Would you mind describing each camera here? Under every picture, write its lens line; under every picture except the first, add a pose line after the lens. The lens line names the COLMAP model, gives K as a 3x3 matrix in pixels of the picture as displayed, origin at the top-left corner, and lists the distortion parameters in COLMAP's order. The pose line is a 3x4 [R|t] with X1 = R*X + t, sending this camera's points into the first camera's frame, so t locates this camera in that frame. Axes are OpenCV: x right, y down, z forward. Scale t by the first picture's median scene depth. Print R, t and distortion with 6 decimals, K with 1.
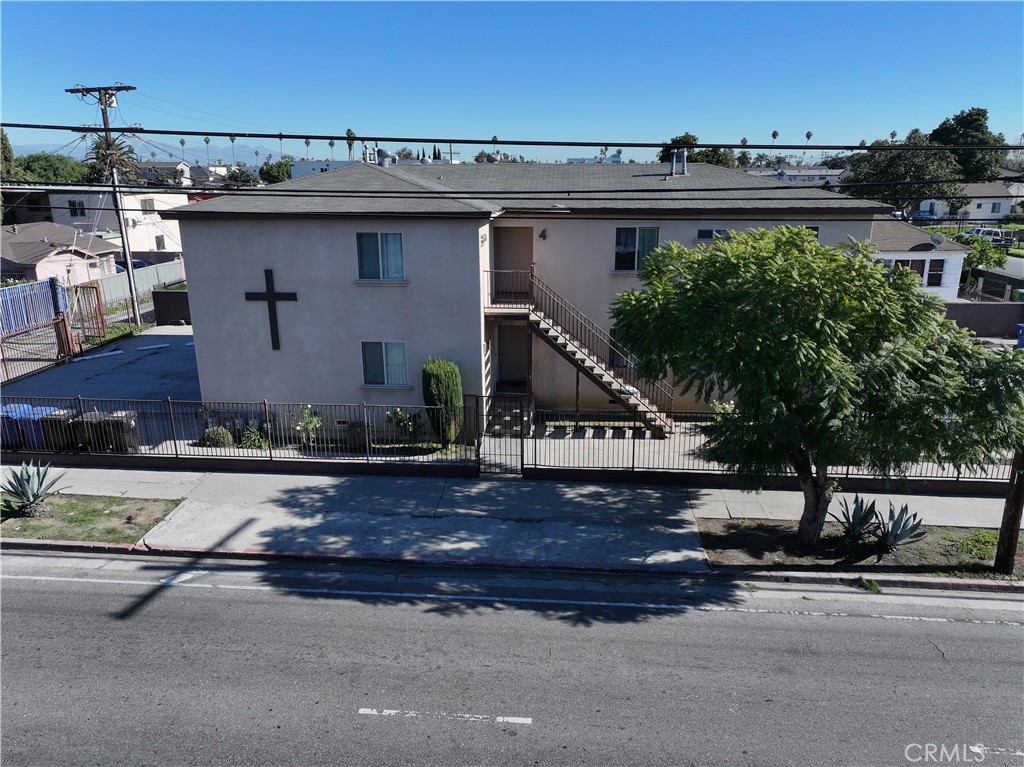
lens RADIAL K [[723.1, 0, 518.3], [0, 723.1, 380.7], [0, 0, 1]] dist [-0.003050, 0.019216]
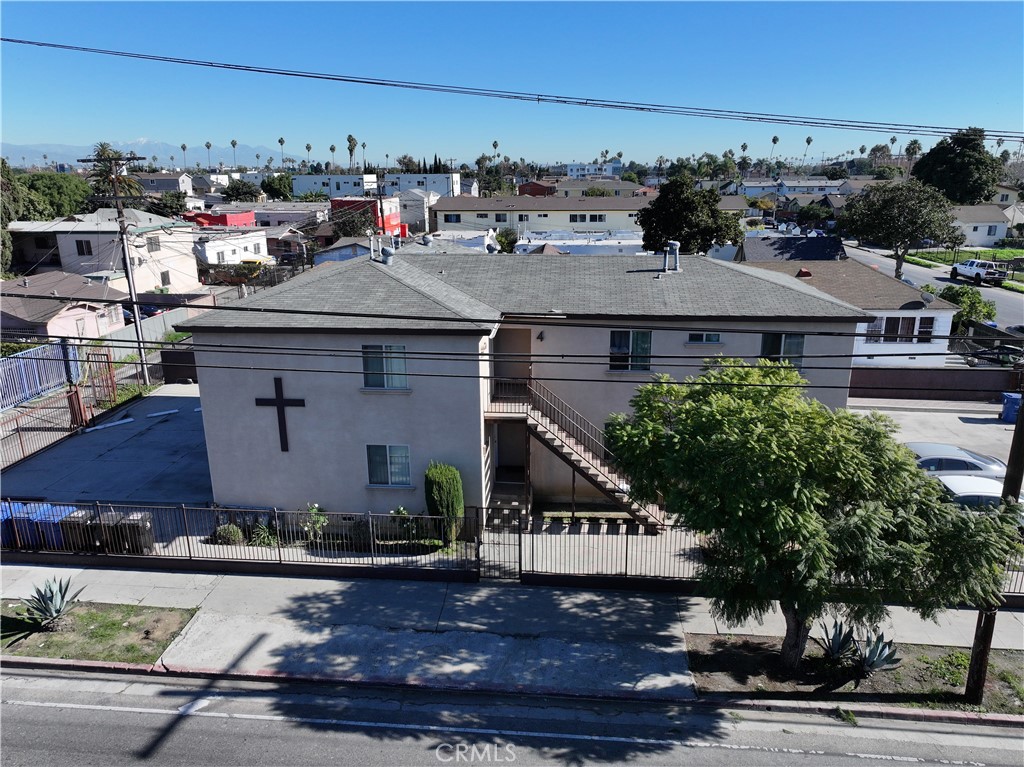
lens RADIAL K [[723.1, 0, 517.8], [0, 723.1, 381.3], [0, 0, 1]] dist [-0.003050, 0.019216]
pose [[0.999999, 0.000777, -0.001010, 0.002978], [-0.000774, 0.999997, 0.002484, -0.170671], [0.001012, -0.002483, 0.999996, -0.050587]]
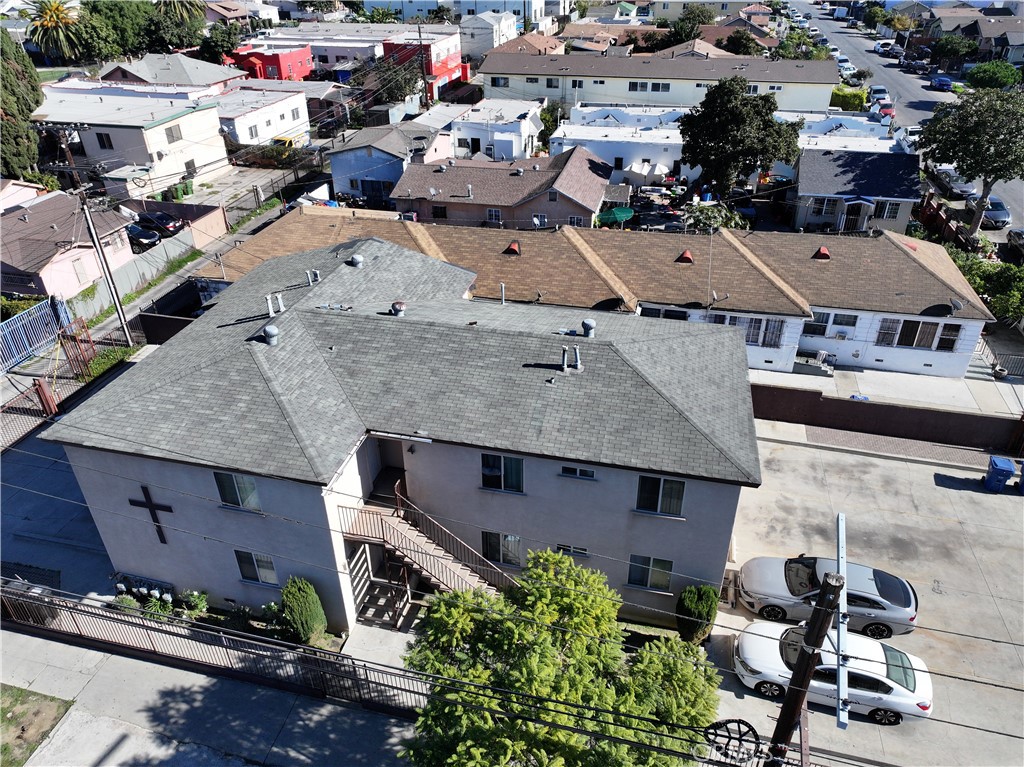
lens RADIAL K [[723.1, 0, 517.9], [0, 723.1, 379.3], [0, 0, 1]] dist [-0.003050, 0.019216]
pose [[0.988410, 0.079169, -0.129532, 0.367591], [-0.040999, 0.960752, 0.274362, -0.700397], [0.146169, -0.265872, 0.952862, 0.117562]]
